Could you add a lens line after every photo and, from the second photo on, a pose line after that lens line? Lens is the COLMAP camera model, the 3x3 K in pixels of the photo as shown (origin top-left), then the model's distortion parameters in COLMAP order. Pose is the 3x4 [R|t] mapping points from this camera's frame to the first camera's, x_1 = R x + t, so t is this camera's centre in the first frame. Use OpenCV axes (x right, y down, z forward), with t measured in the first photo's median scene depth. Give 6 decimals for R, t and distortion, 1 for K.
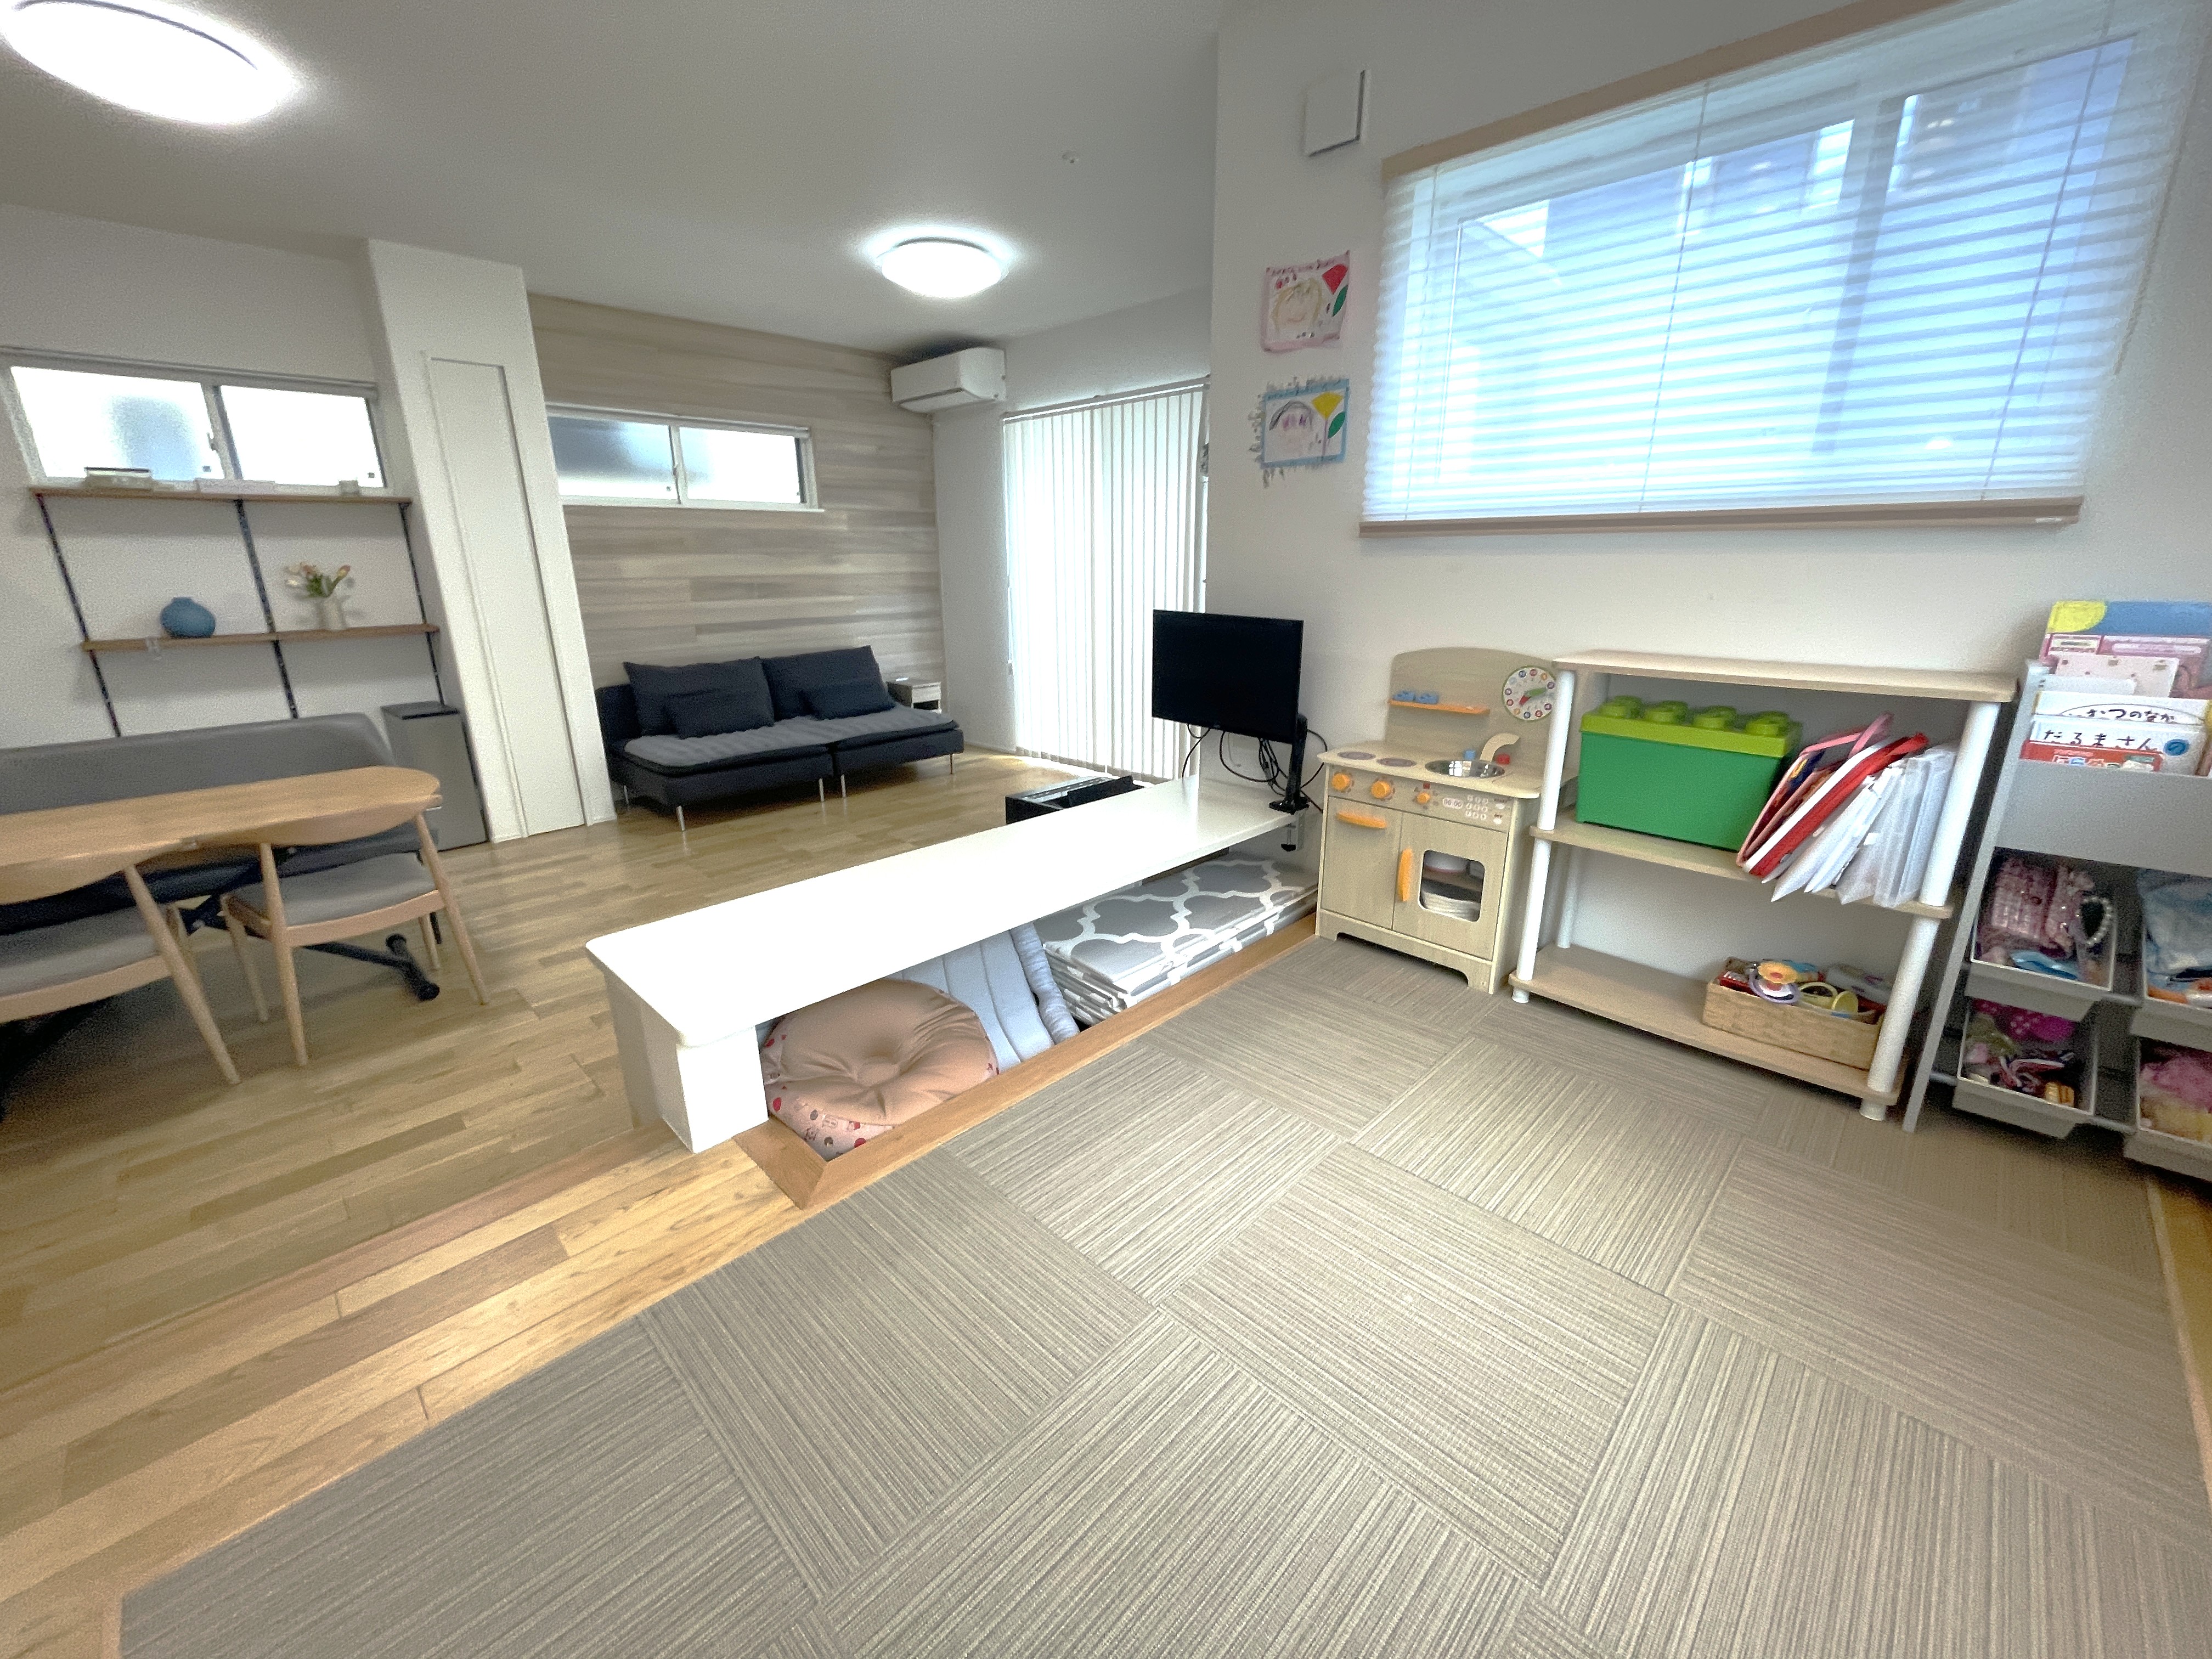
lens RADIAL K [[892.5, 0, 1095.5], [0, 892.5, 822.1], [0, 0, 1]] dist [0.000088, -0.000508]
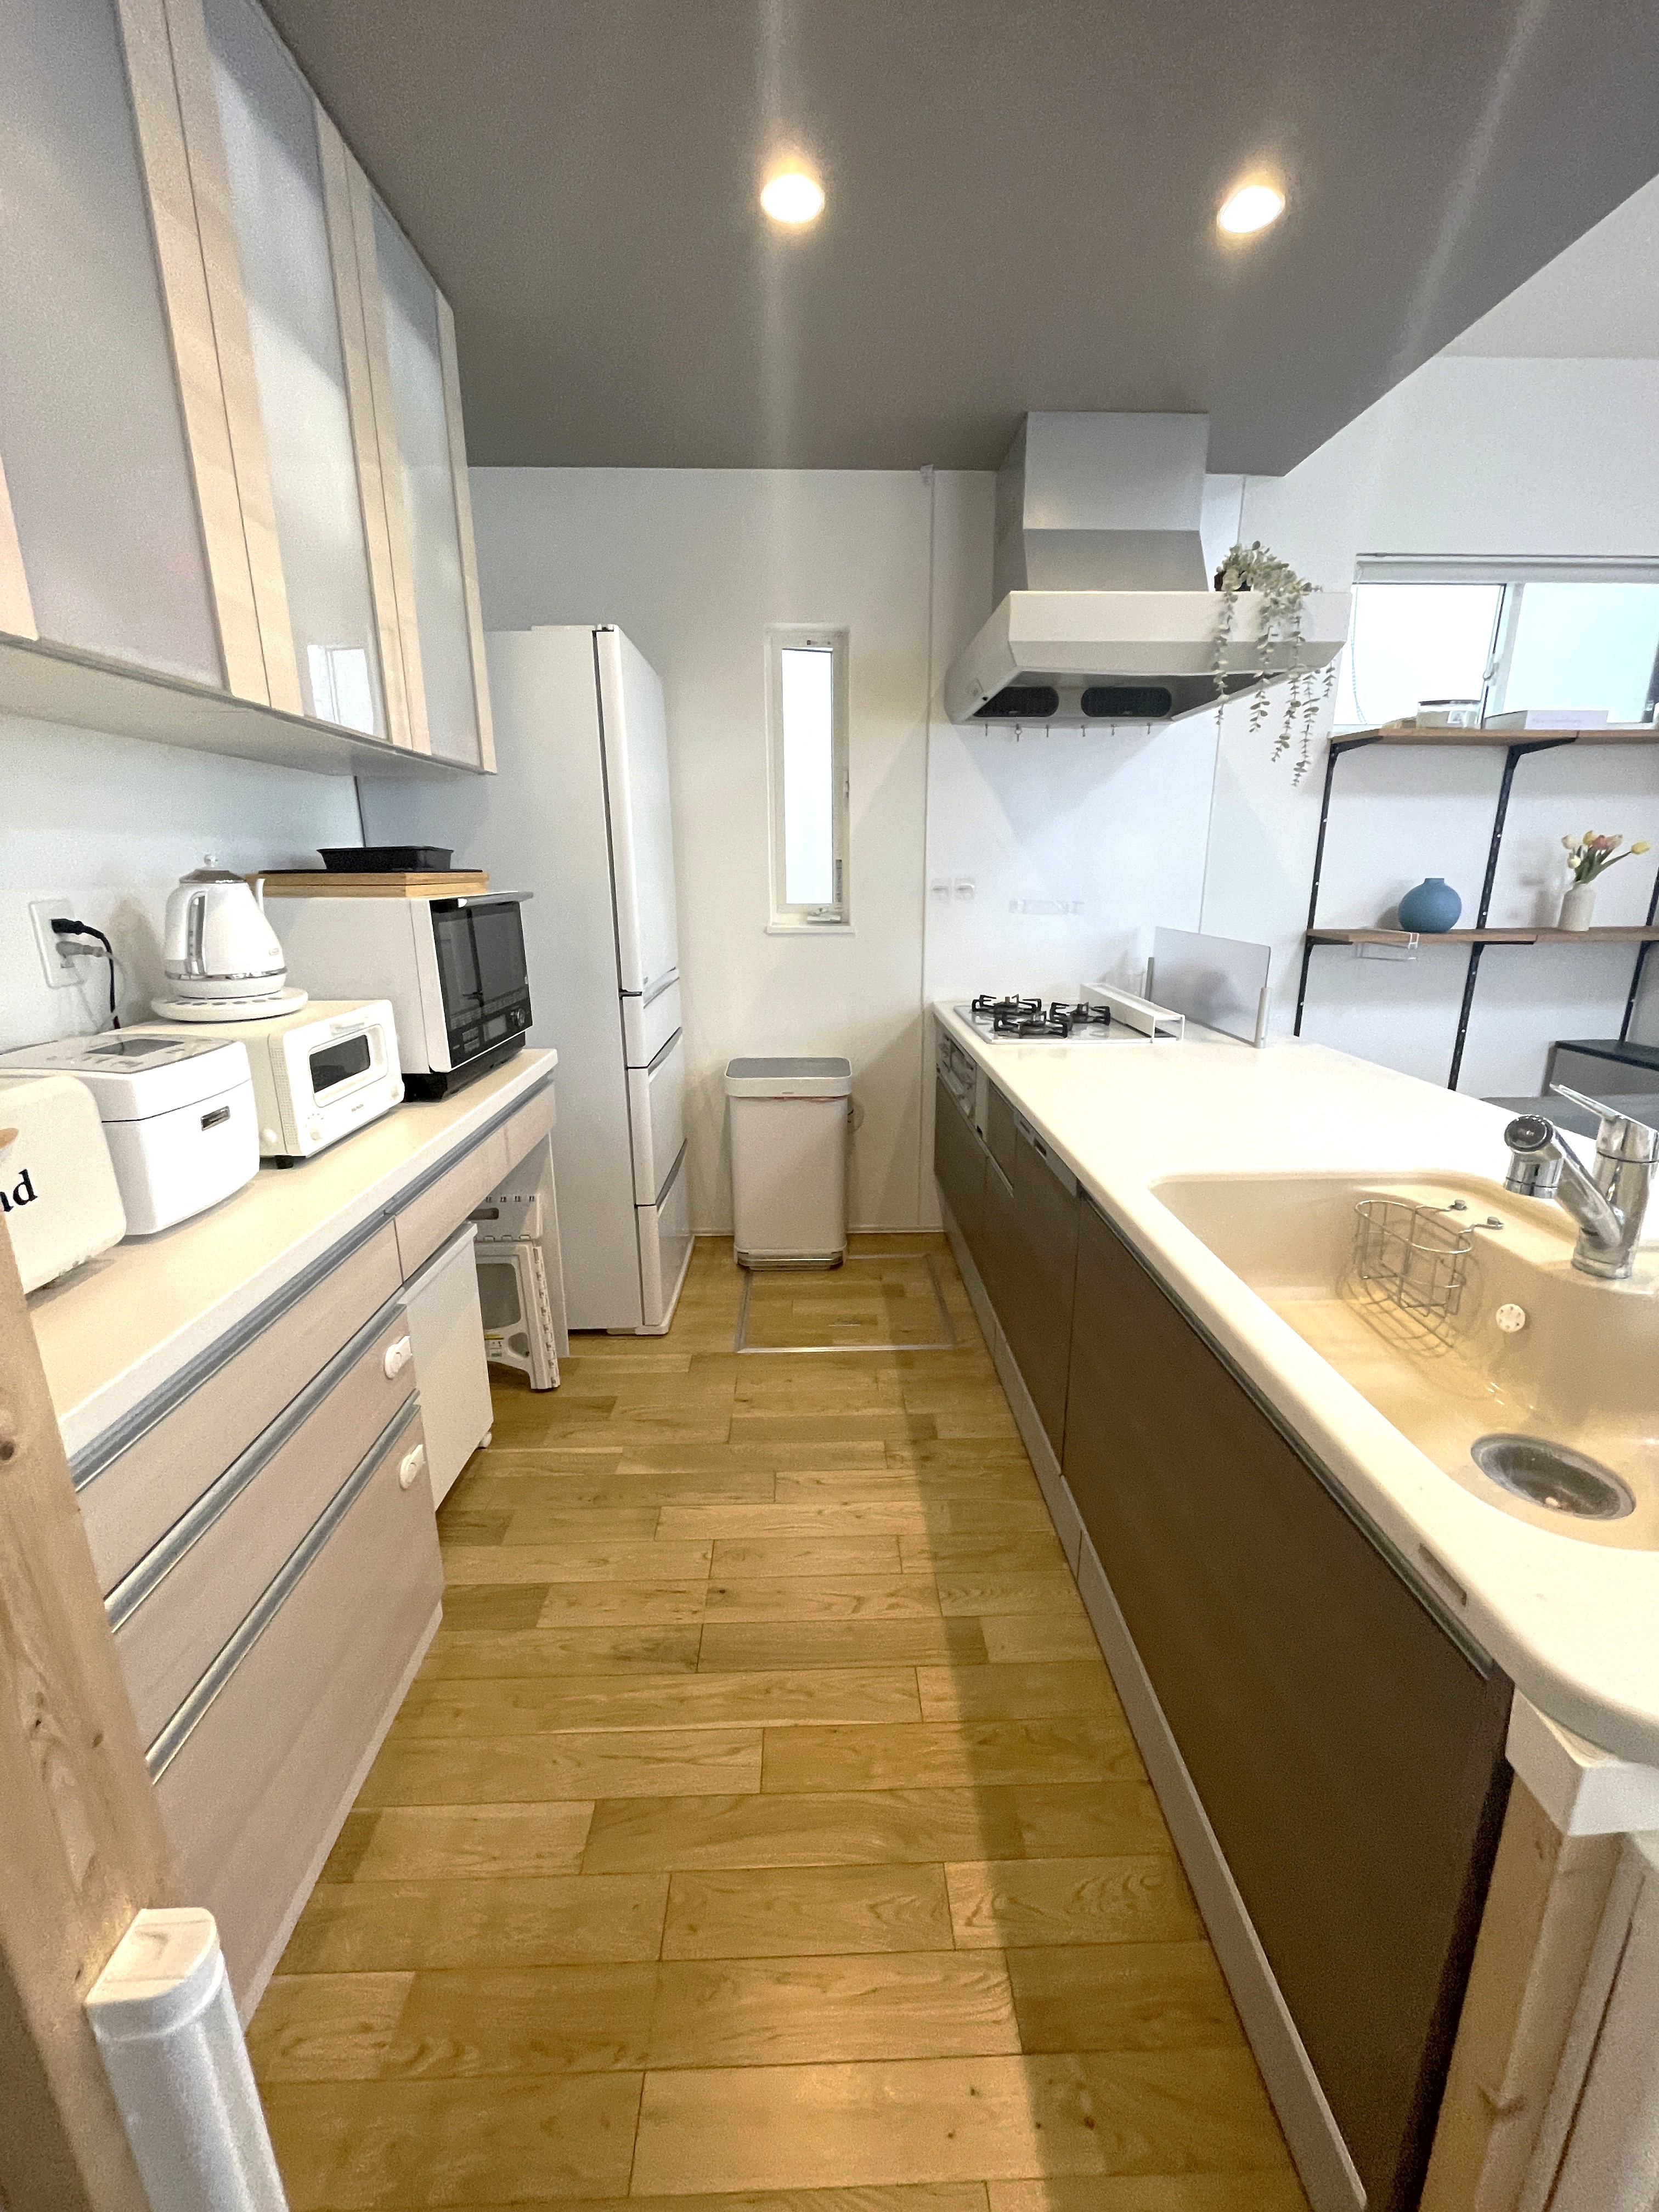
lens RADIAL K [[892.5, 0, 831.6], [0, 892.5, 1102.6], [0, 0, 1]] dist [0.000088, -0.000508]
pose [[0.728967, 0.186340, -0.658699, -0.636446], [-0.200033, 0.978224, 0.055359, -0.008499], [0.654671, 0.091407, 0.750367, 0.102581]]
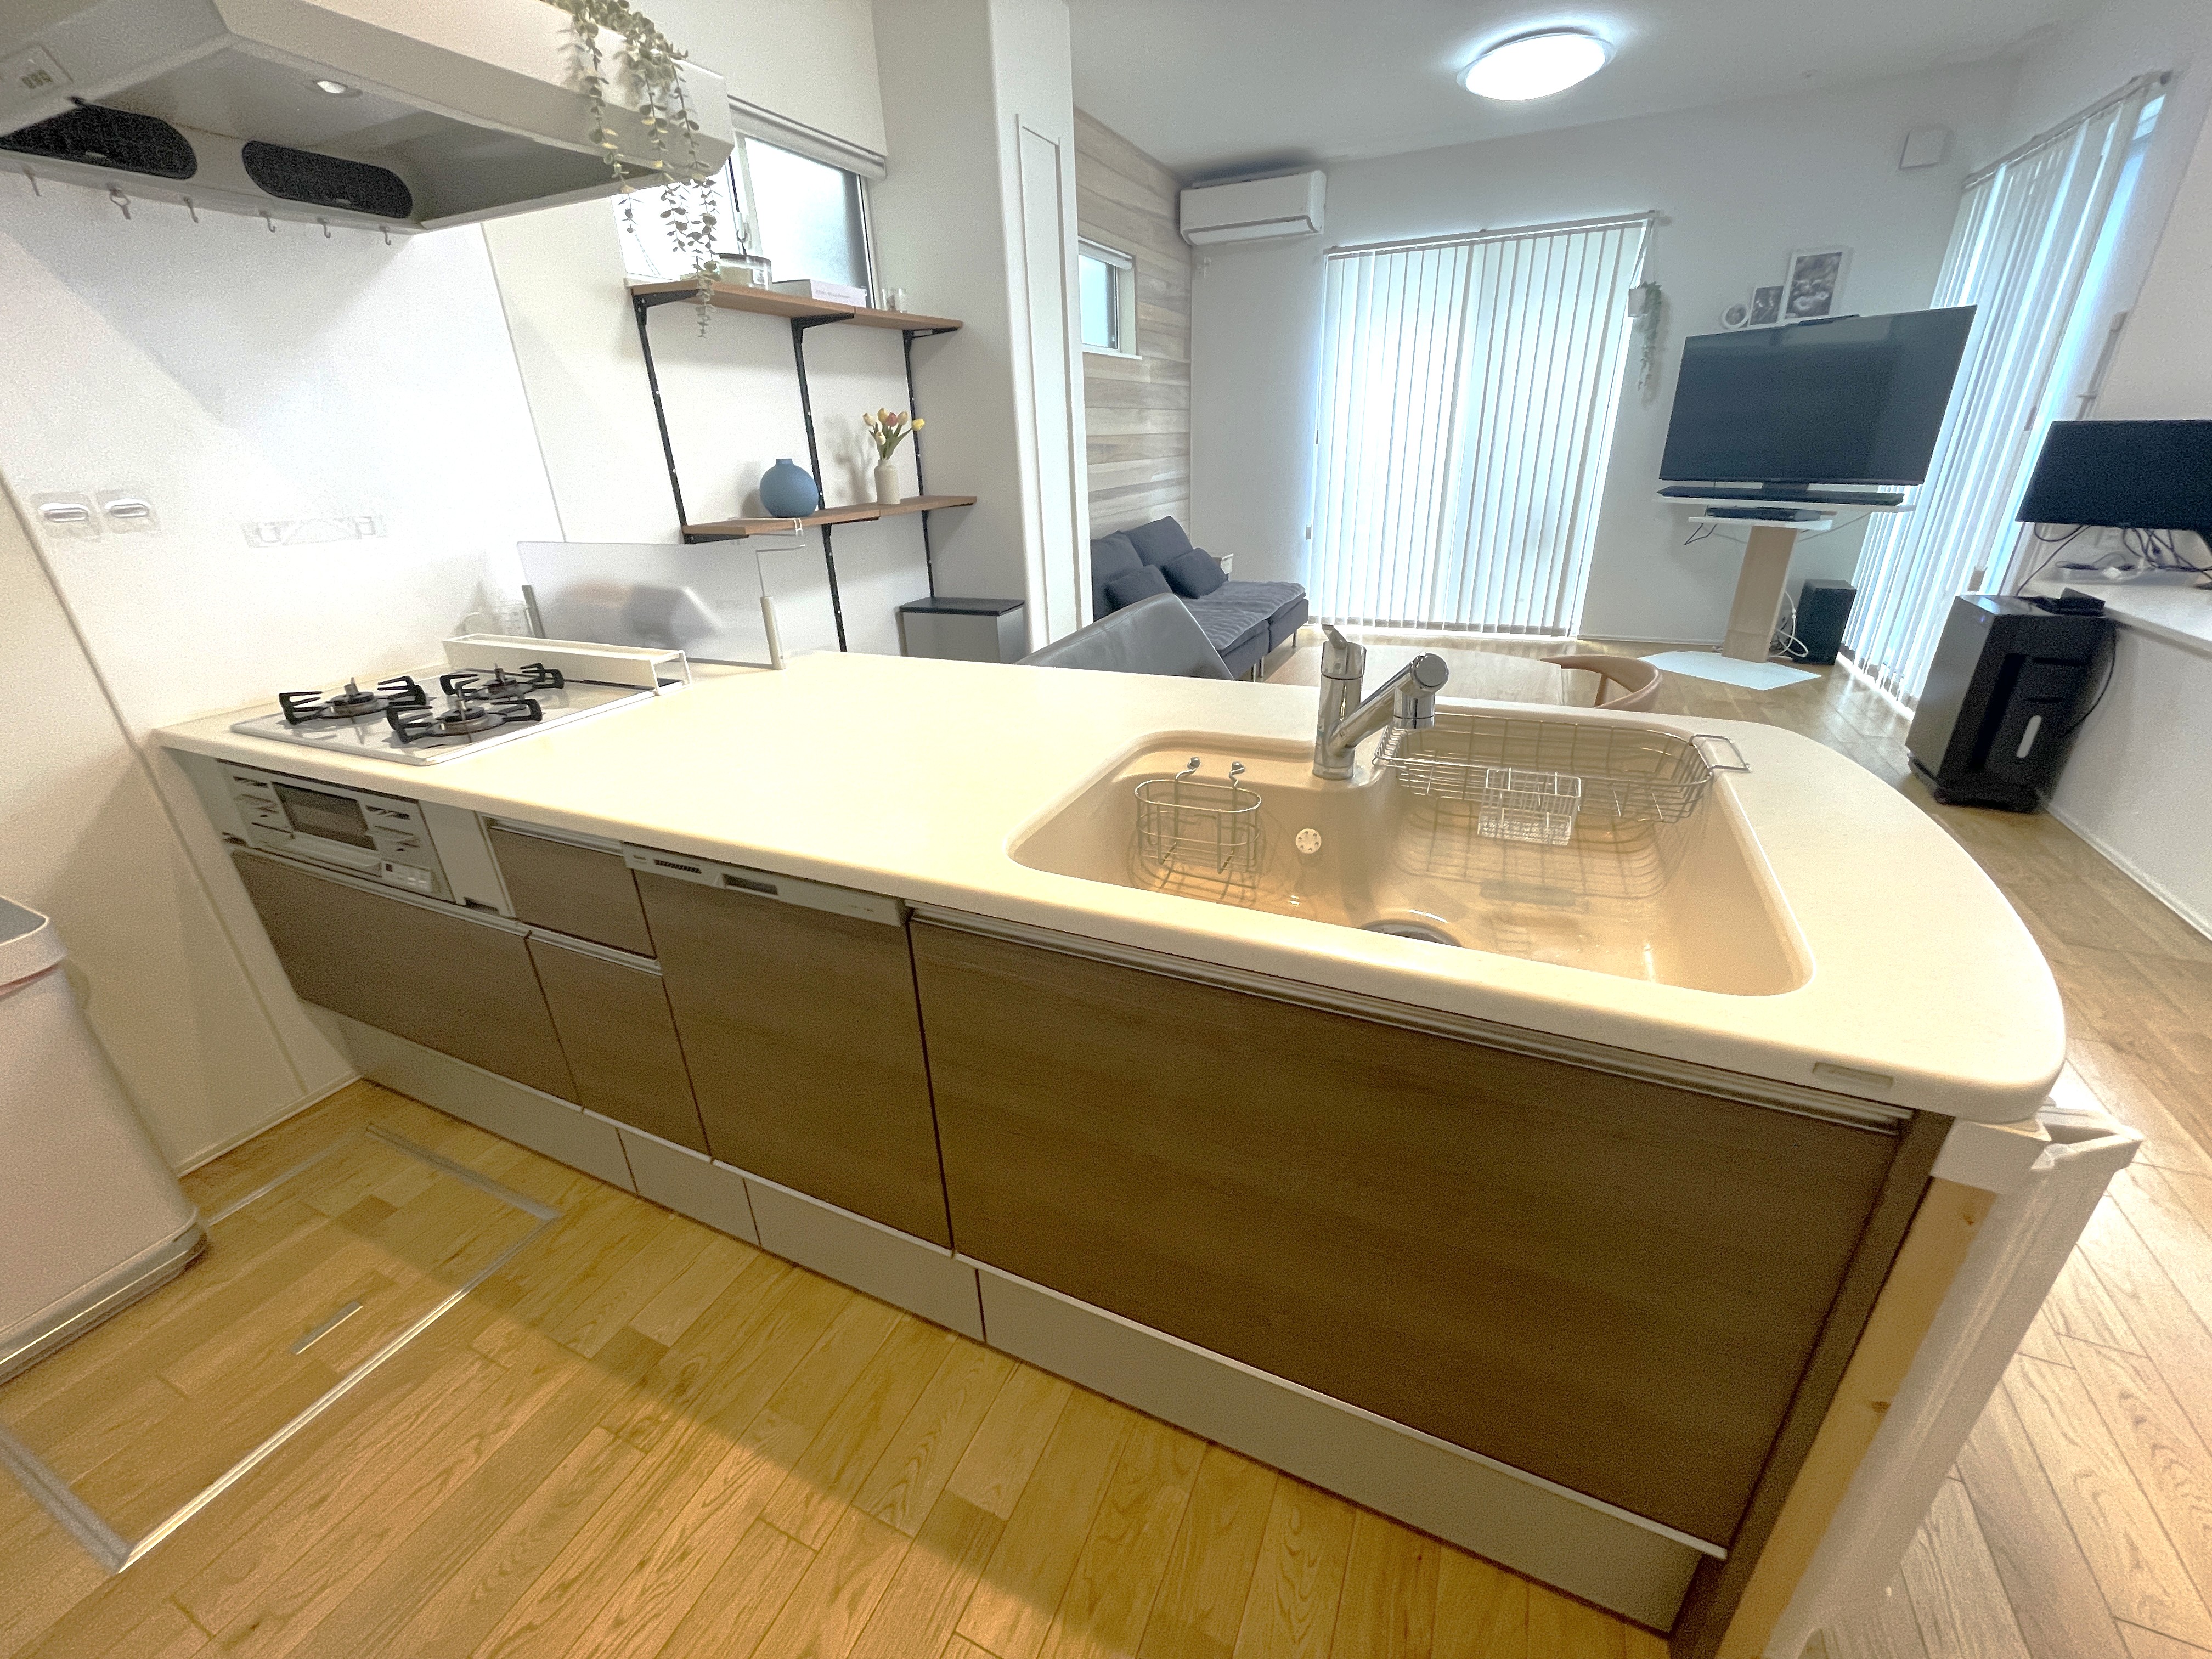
lens RADIAL K [[892.5, 0, 1106.8], [0, 892.5, 822.0], [0, 0, 1]] dist [0.000088, -0.000508]
pose [[0.935552, -0.158995, 0.315379, -0.772896], [0.123067, 0.983732, 0.130867, -0.021574], [-0.331055, -0.083620, 0.939899, 0.166821]]
